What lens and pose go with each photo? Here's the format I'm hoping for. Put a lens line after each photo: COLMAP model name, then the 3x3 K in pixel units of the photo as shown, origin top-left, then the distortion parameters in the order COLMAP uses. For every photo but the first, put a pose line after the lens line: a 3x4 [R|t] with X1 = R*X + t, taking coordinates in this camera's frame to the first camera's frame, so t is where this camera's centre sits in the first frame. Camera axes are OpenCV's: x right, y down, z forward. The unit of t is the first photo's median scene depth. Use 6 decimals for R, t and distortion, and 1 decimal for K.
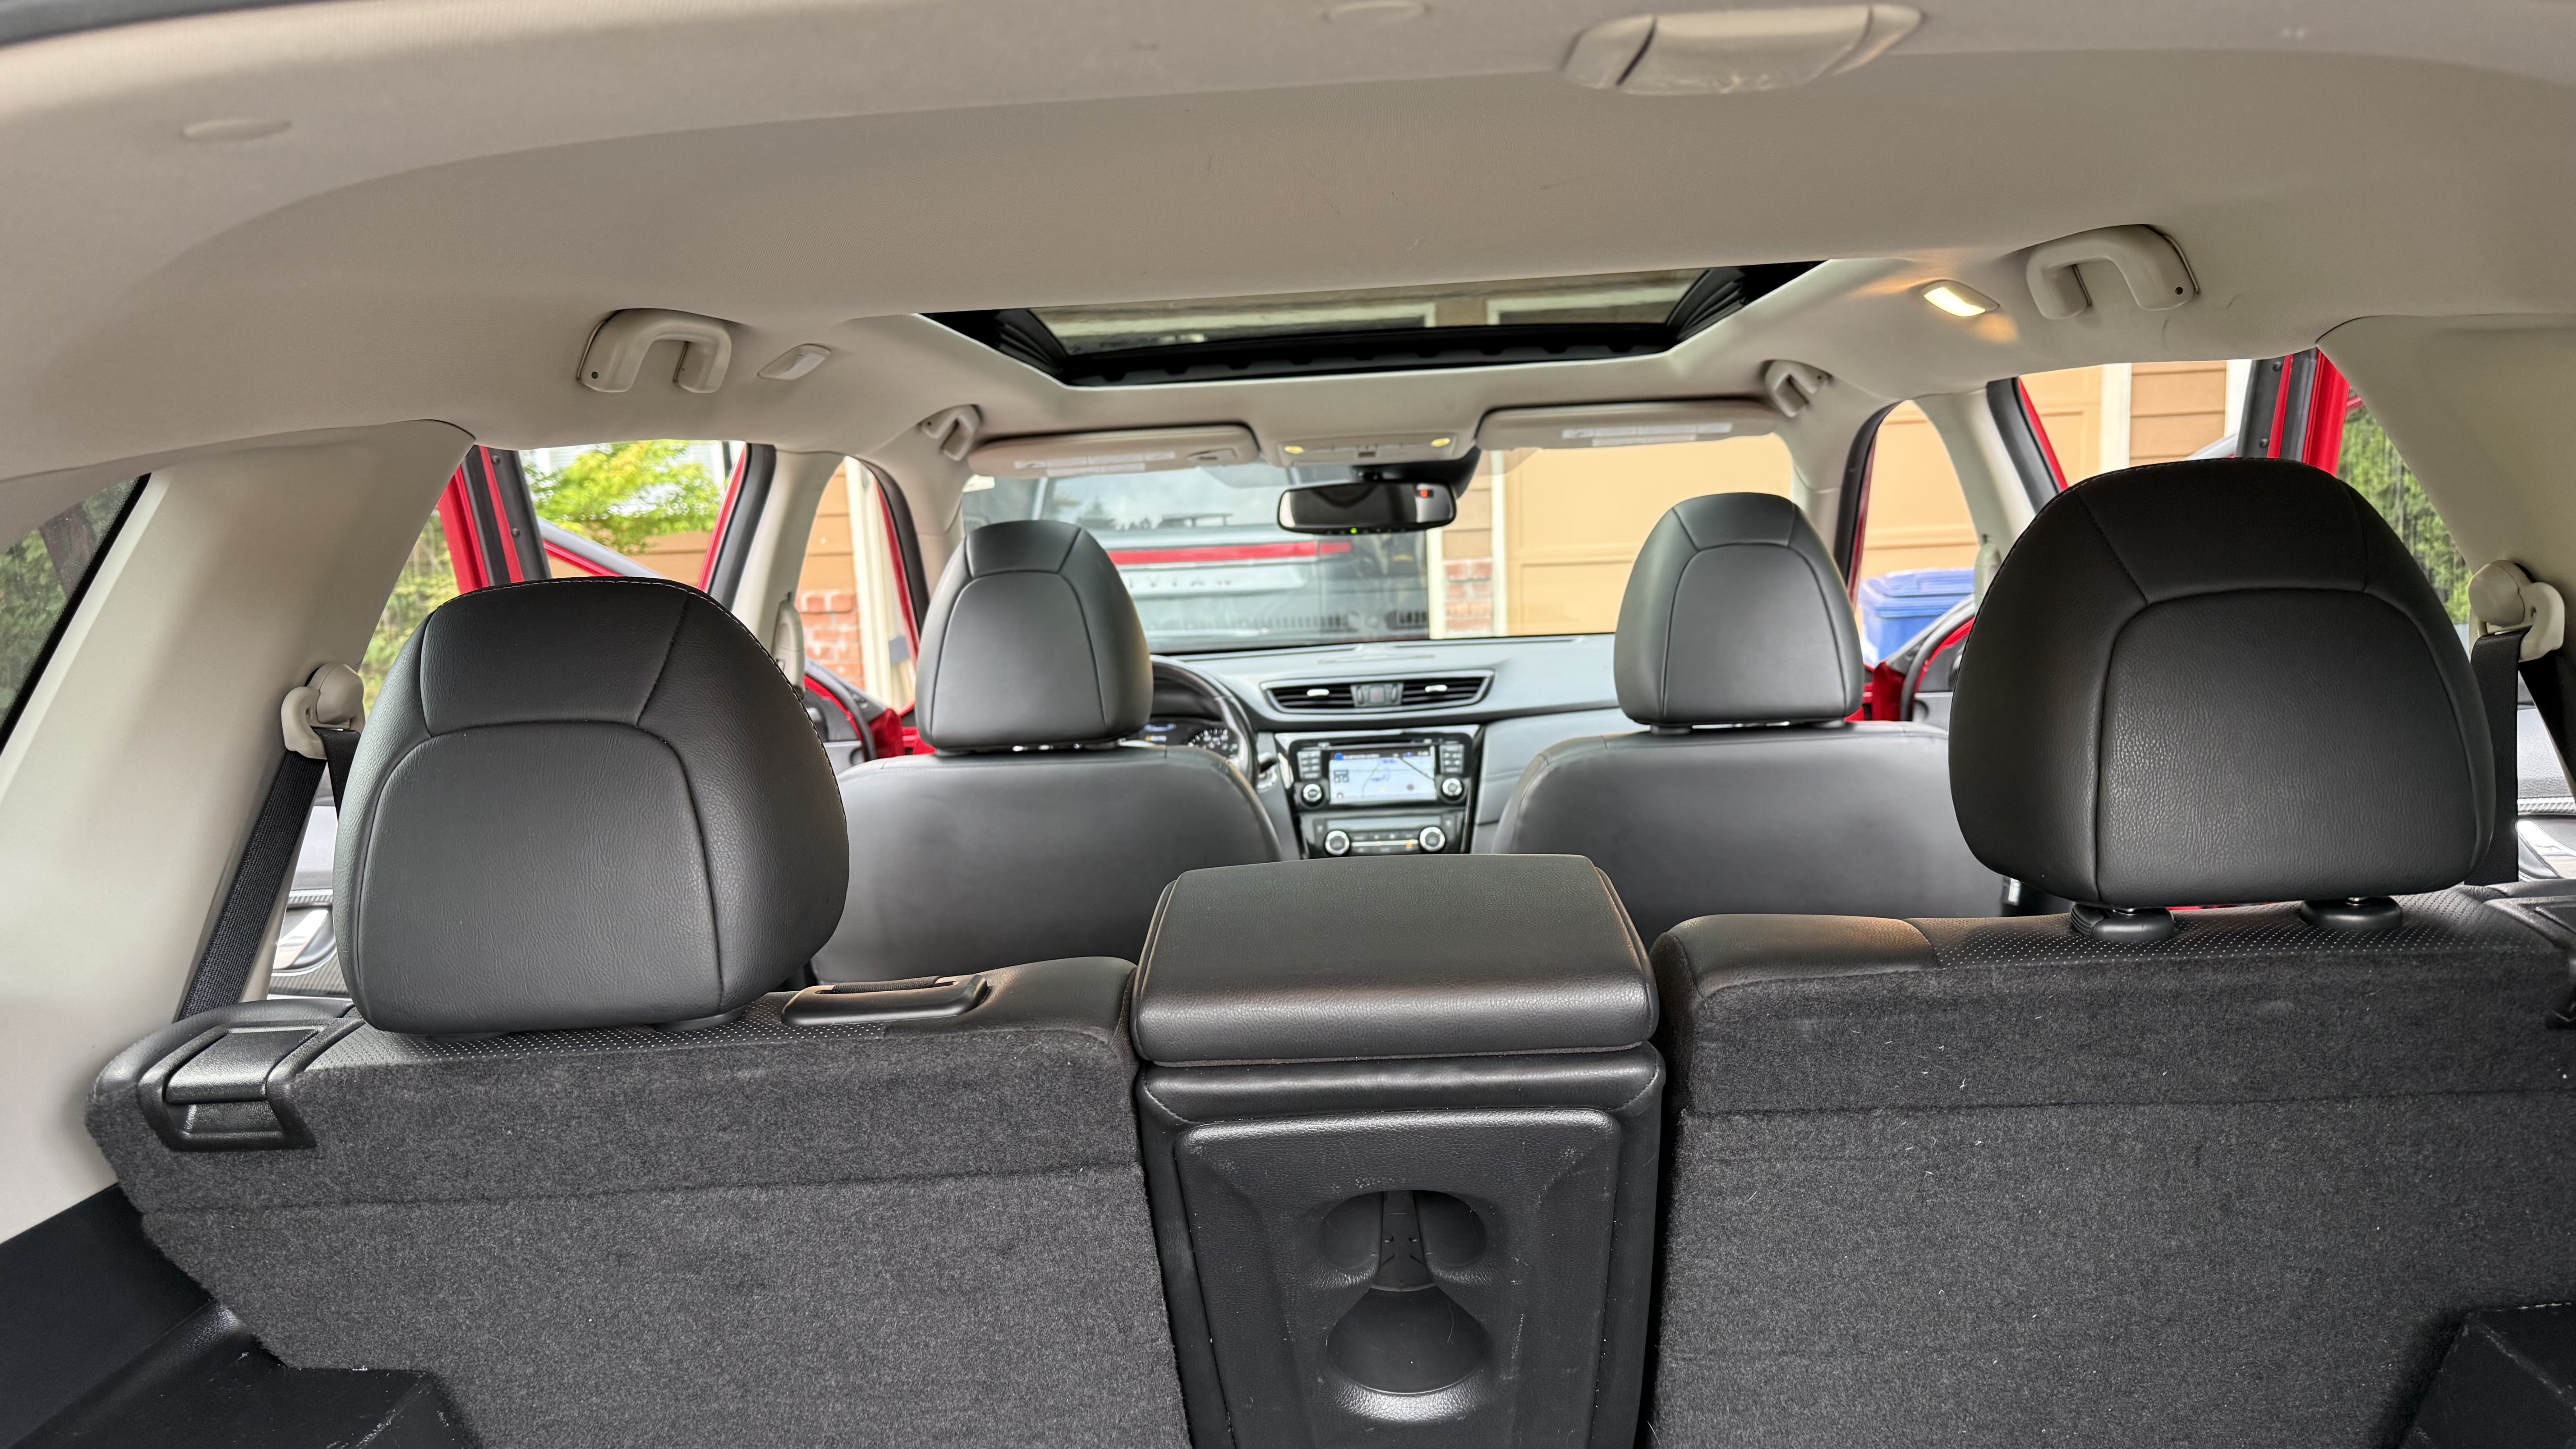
lens RADIAL K [[1822.4, 0, 1281.3], [0, 1822.4, 715.4], [0, 0, 1]] dist [0.059552, -0.065959]
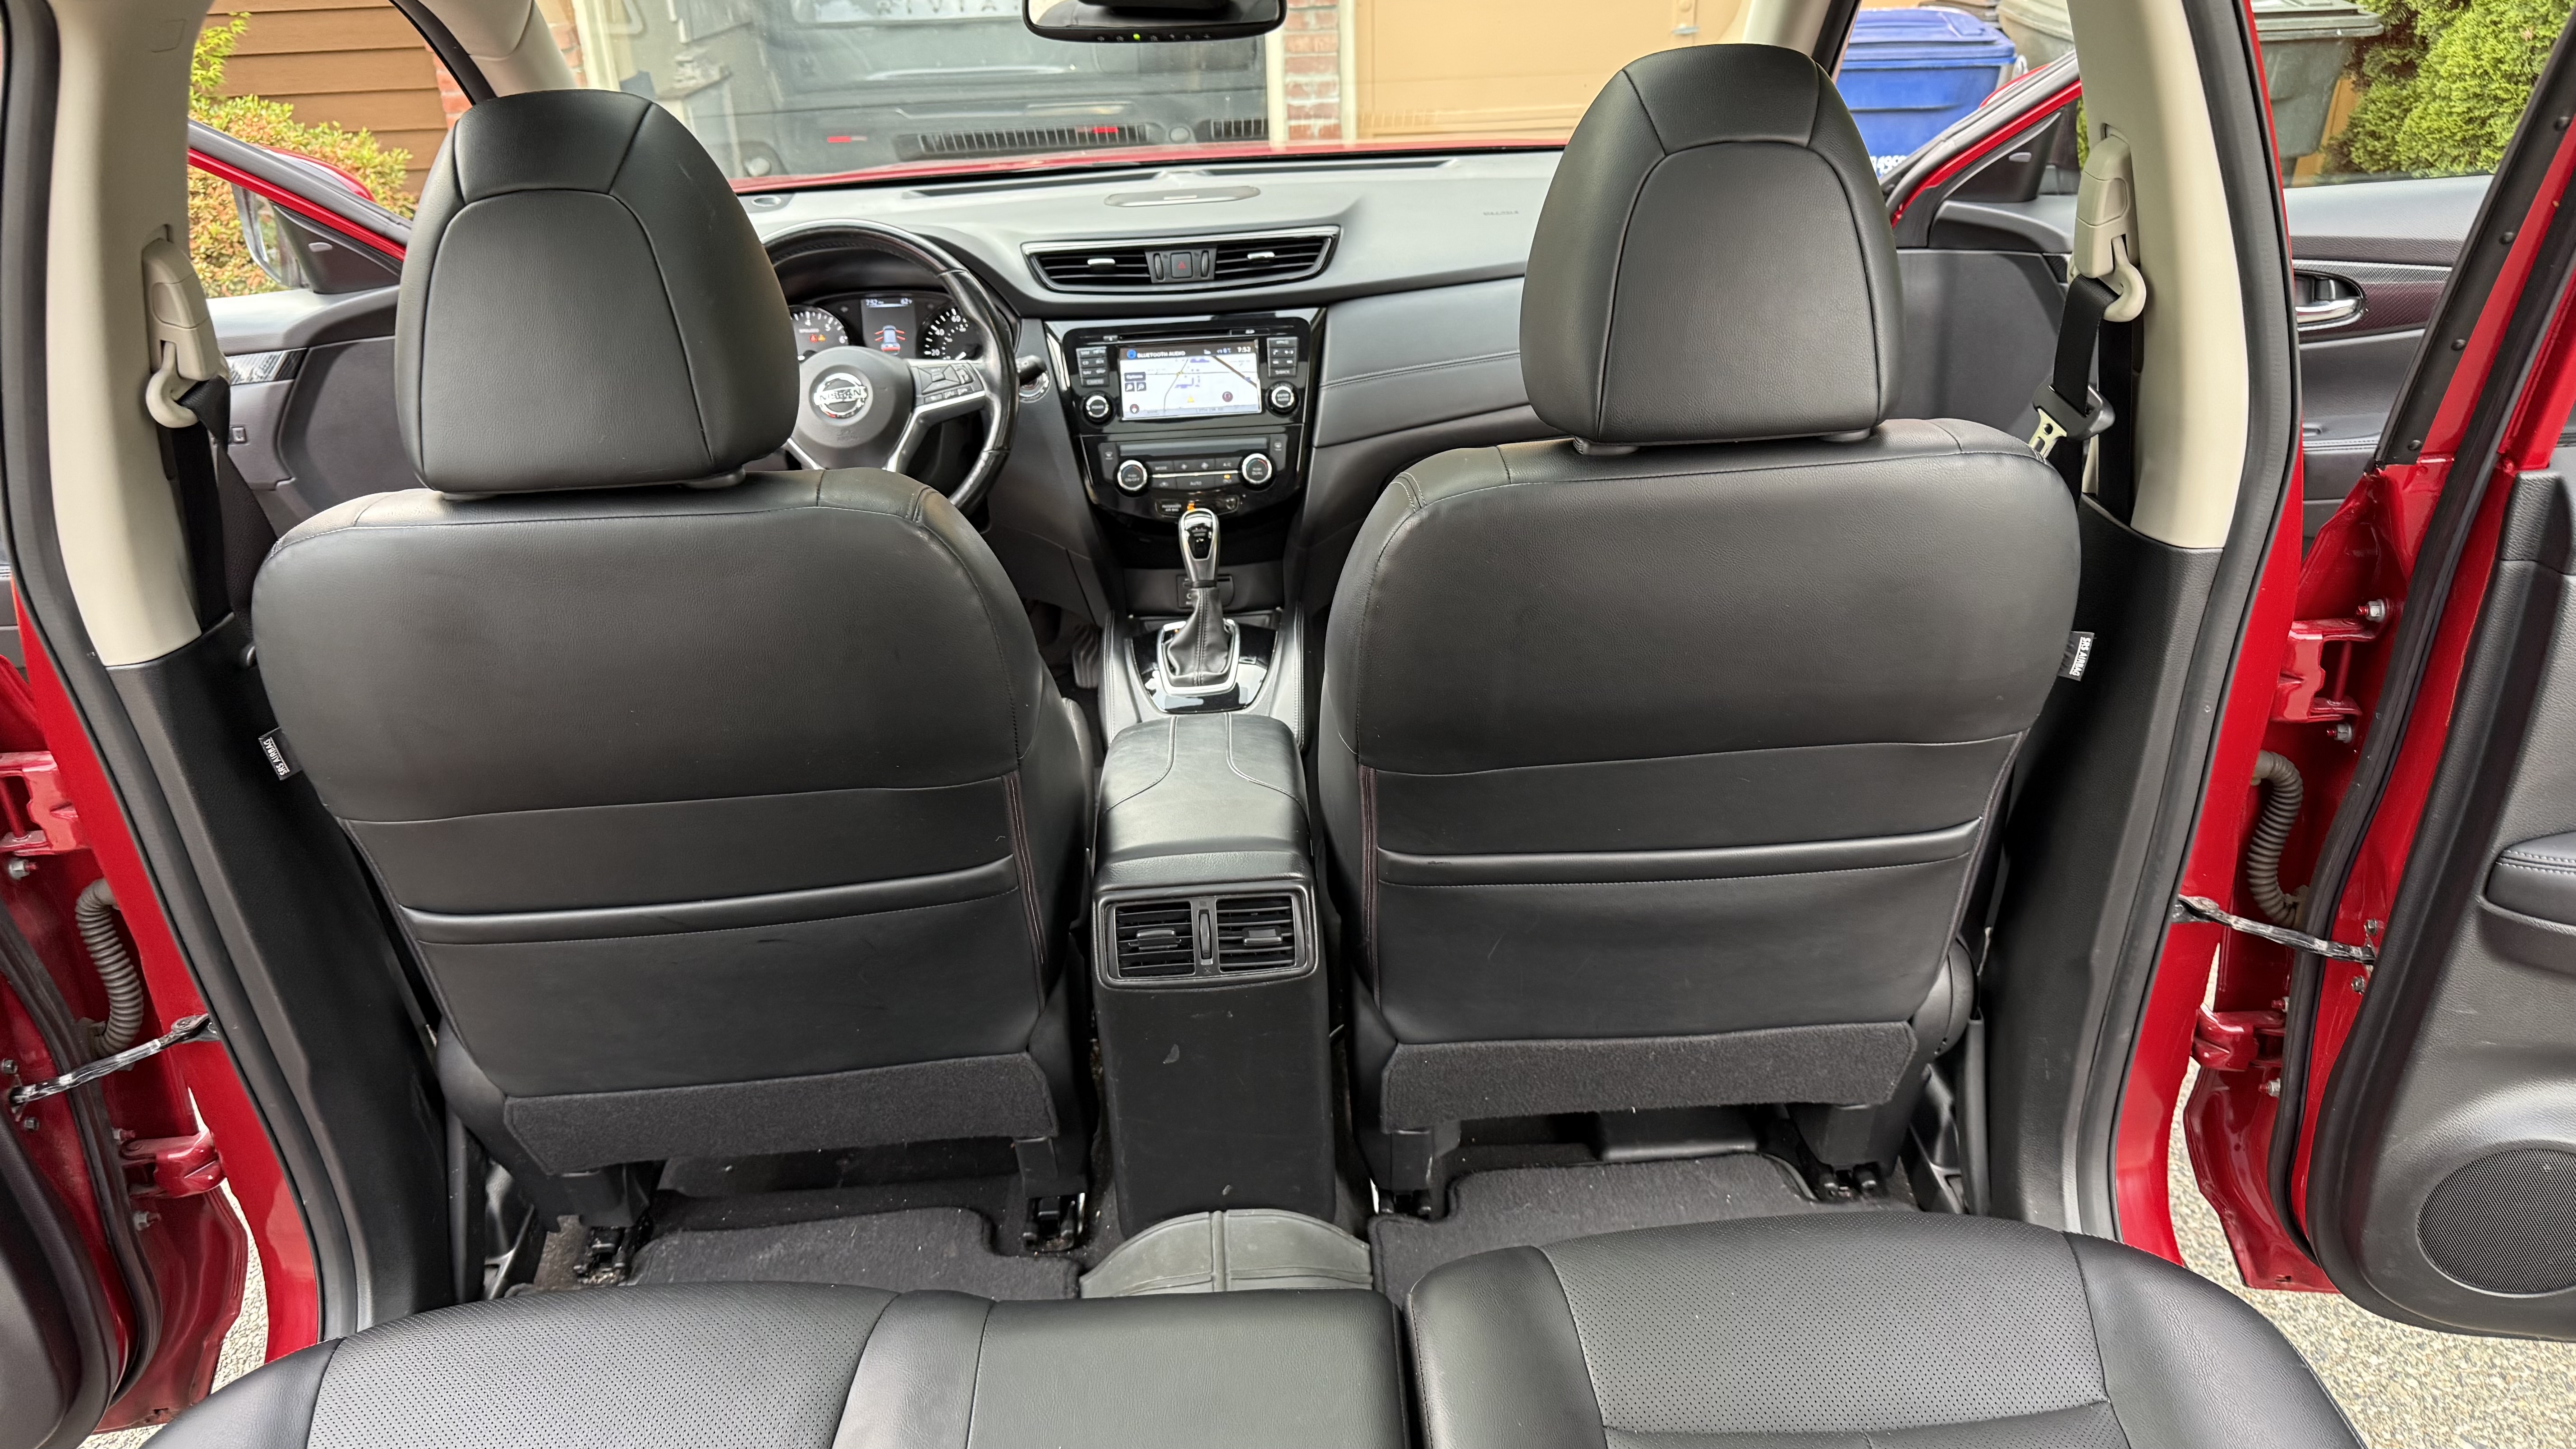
lens RADIAL K [[1824.7, 0, 1283.7], [0, 1824.7, 767.1], [0, 0, 1]] dist [0.041888, -0.070551]
pose [[0.996191, -0.033864, 0.080356, 0.027703], [0.005488, 0.944034, 0.329803, -0.064352], [-0.087027, -0.328106, 0.940624, 0.235156]]
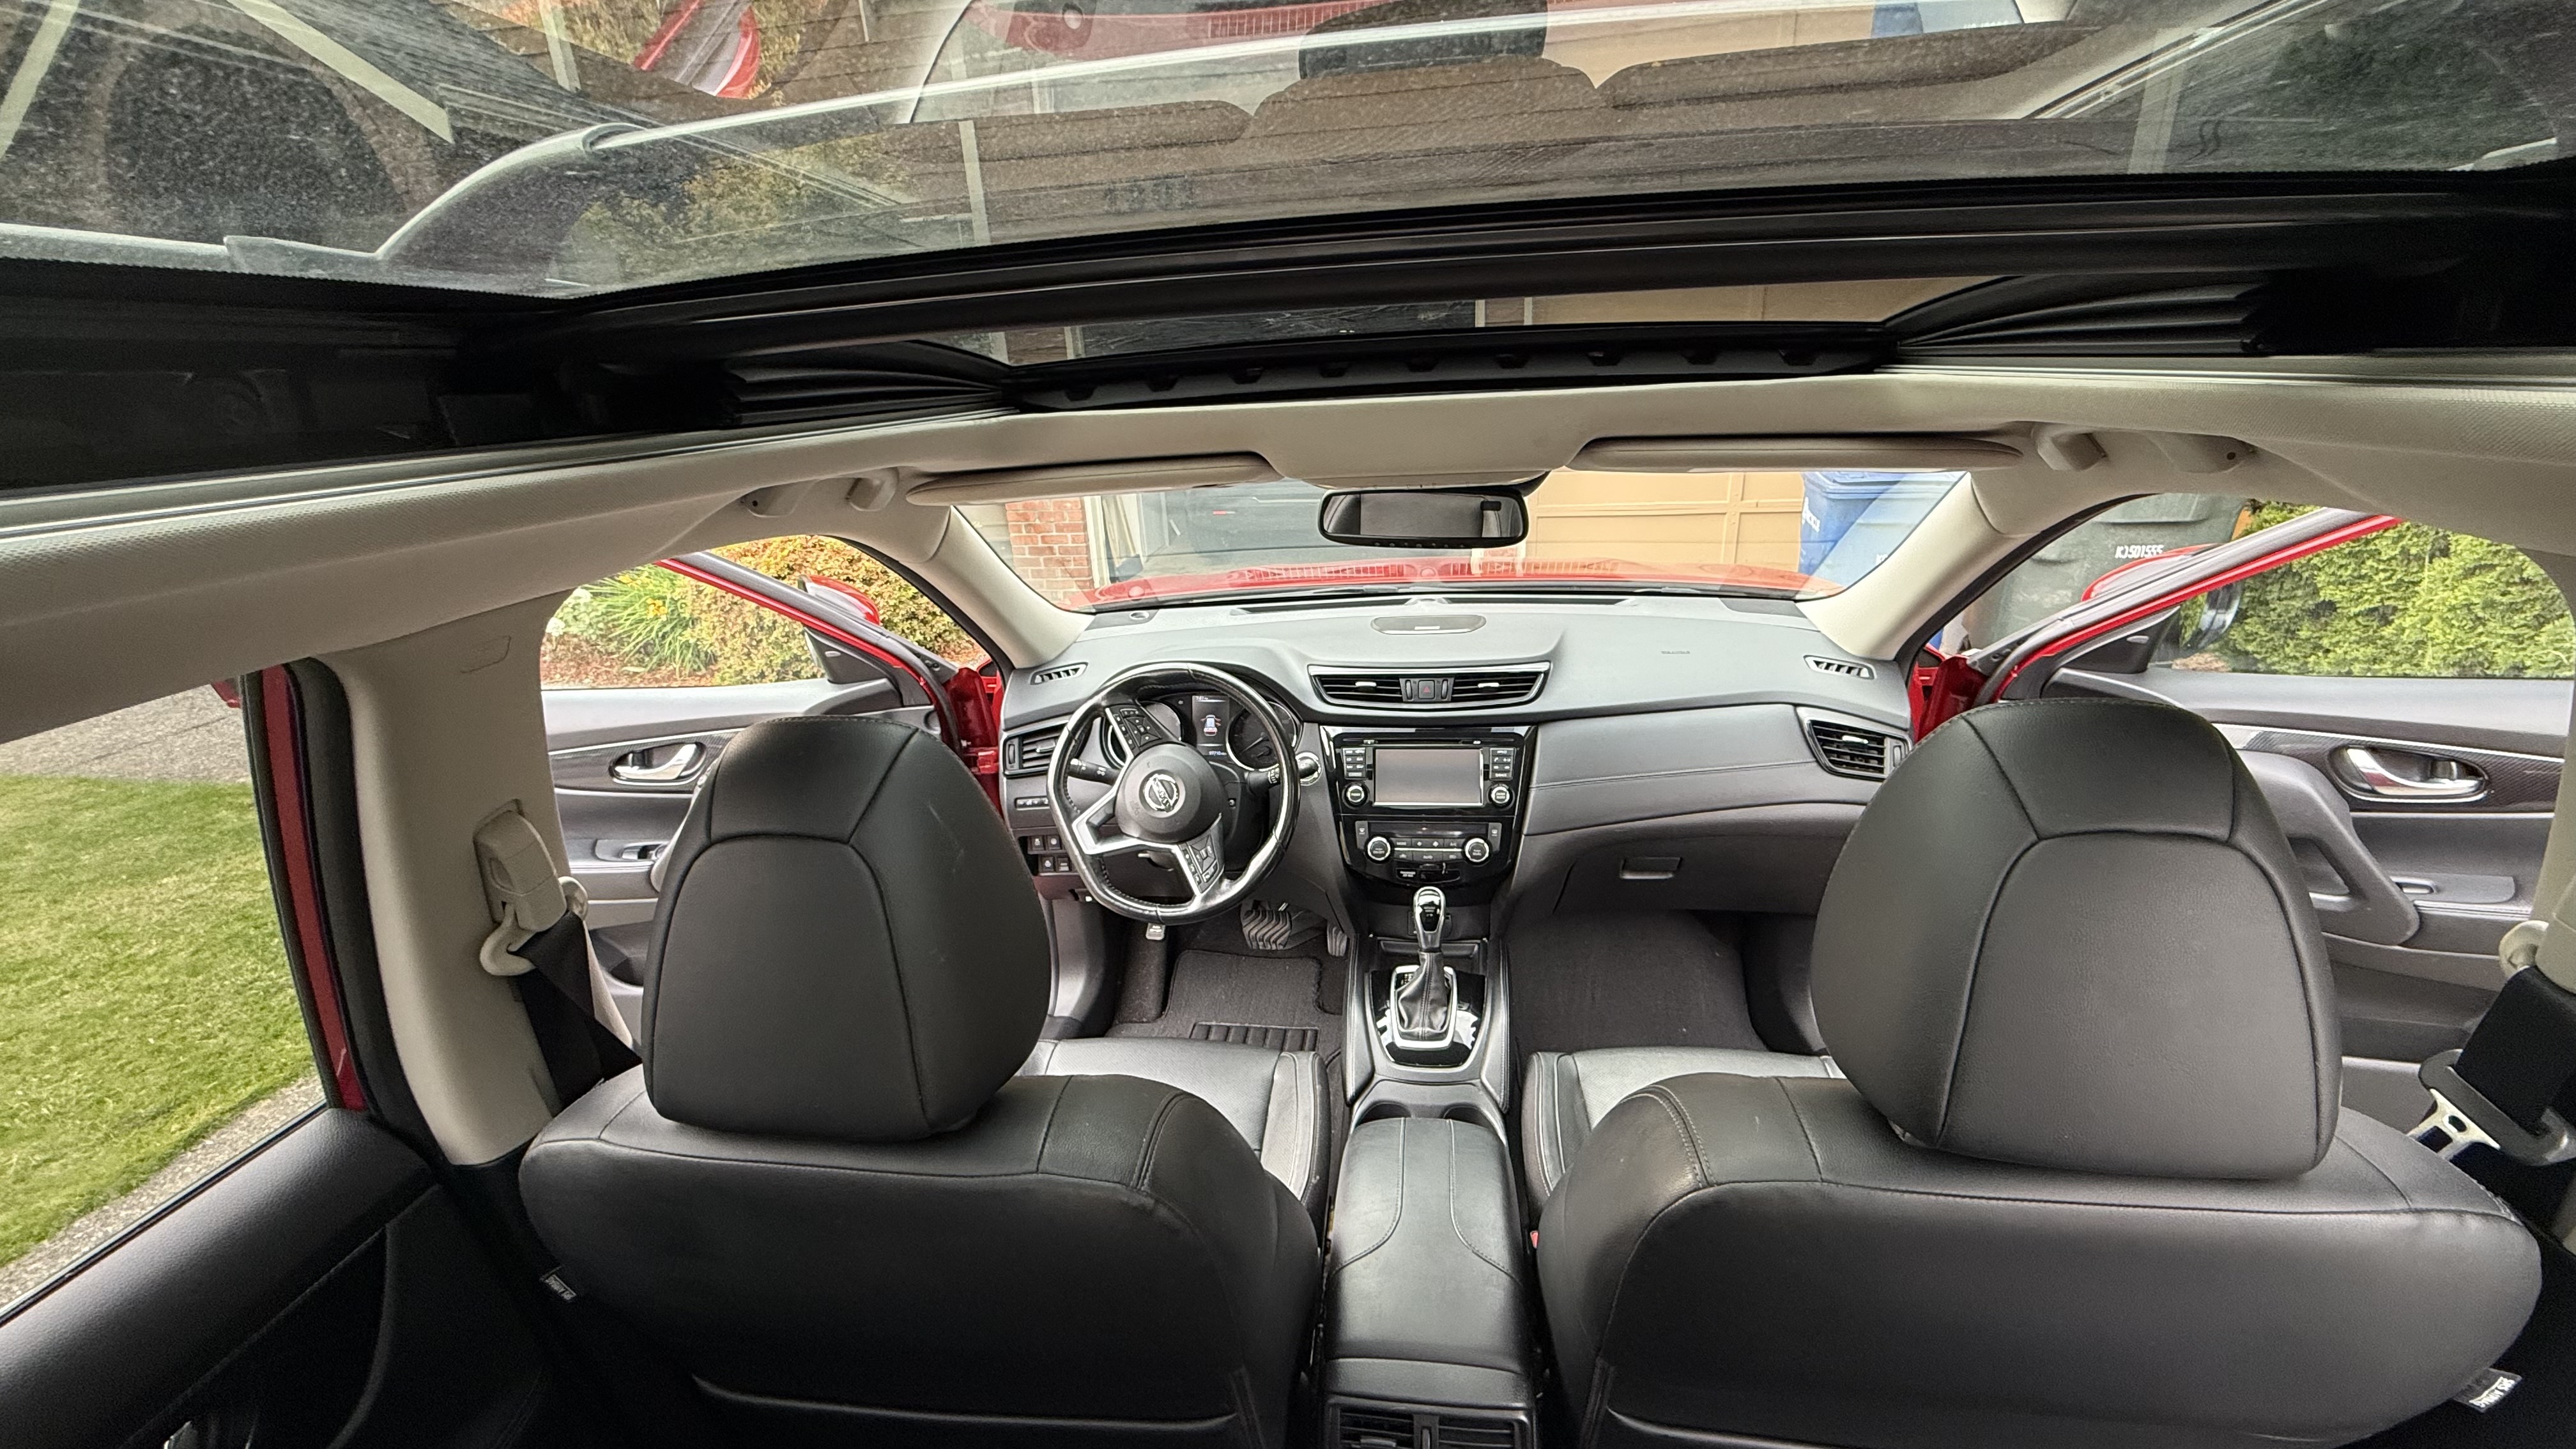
lens RADIAL K [[1071.0, 0, 1273.4], [0, 1071.0, 720.8], [0, 0, 1]] dist [-0.026261, 0.008975]
pose [[0.995397, 0.028904, -0.091378, 0.024172], [-0.008667, 0.976681, 0.214521, -0.117998], [0.095447, -0.212742, 0.972435, 0.438722]]
